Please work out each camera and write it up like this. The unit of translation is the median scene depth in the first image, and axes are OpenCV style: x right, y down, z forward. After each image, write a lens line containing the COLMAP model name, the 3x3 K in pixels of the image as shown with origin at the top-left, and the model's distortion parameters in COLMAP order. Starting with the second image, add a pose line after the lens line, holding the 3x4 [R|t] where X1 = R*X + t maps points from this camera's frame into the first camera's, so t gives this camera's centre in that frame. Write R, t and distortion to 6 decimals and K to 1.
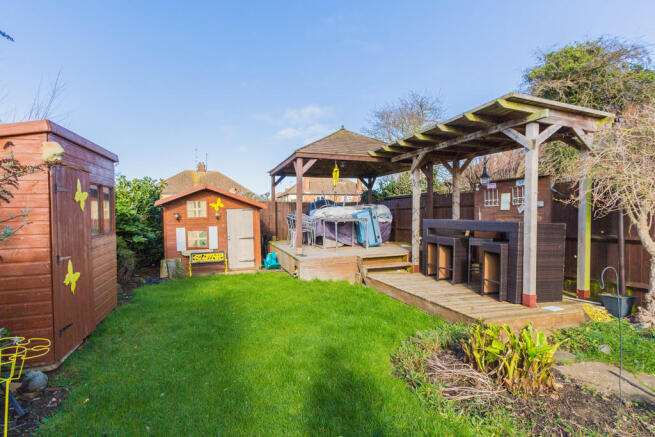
lens RADIAL K [[307.8, 0, 327.5], [0, 307.8, 218.5], [0, 0, 1]] dist [0.001457, 0.000091]
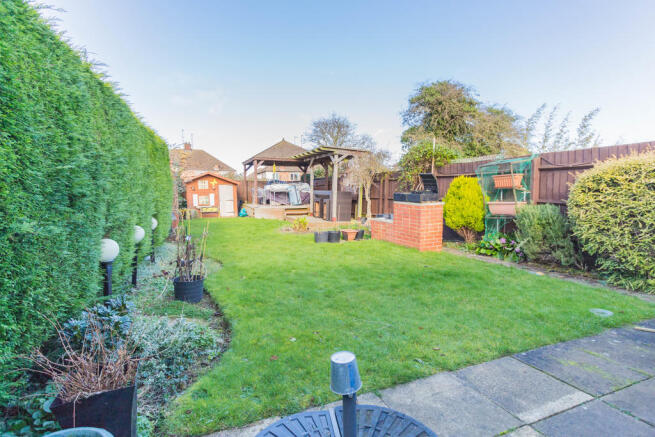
lens RADIAL K [[328.1, 0, 327.5], [0, 328.1, 218.5], [0, 0, 1]] dist [-0.001577, -0.000073]
pose [[0.999276, 0.006258, 0.037520, 0.266100], [-0.008953, 0.997358, 0.072088, 0.025256], [-0.036970, -0.072371, 0.996692, -1.050692]]
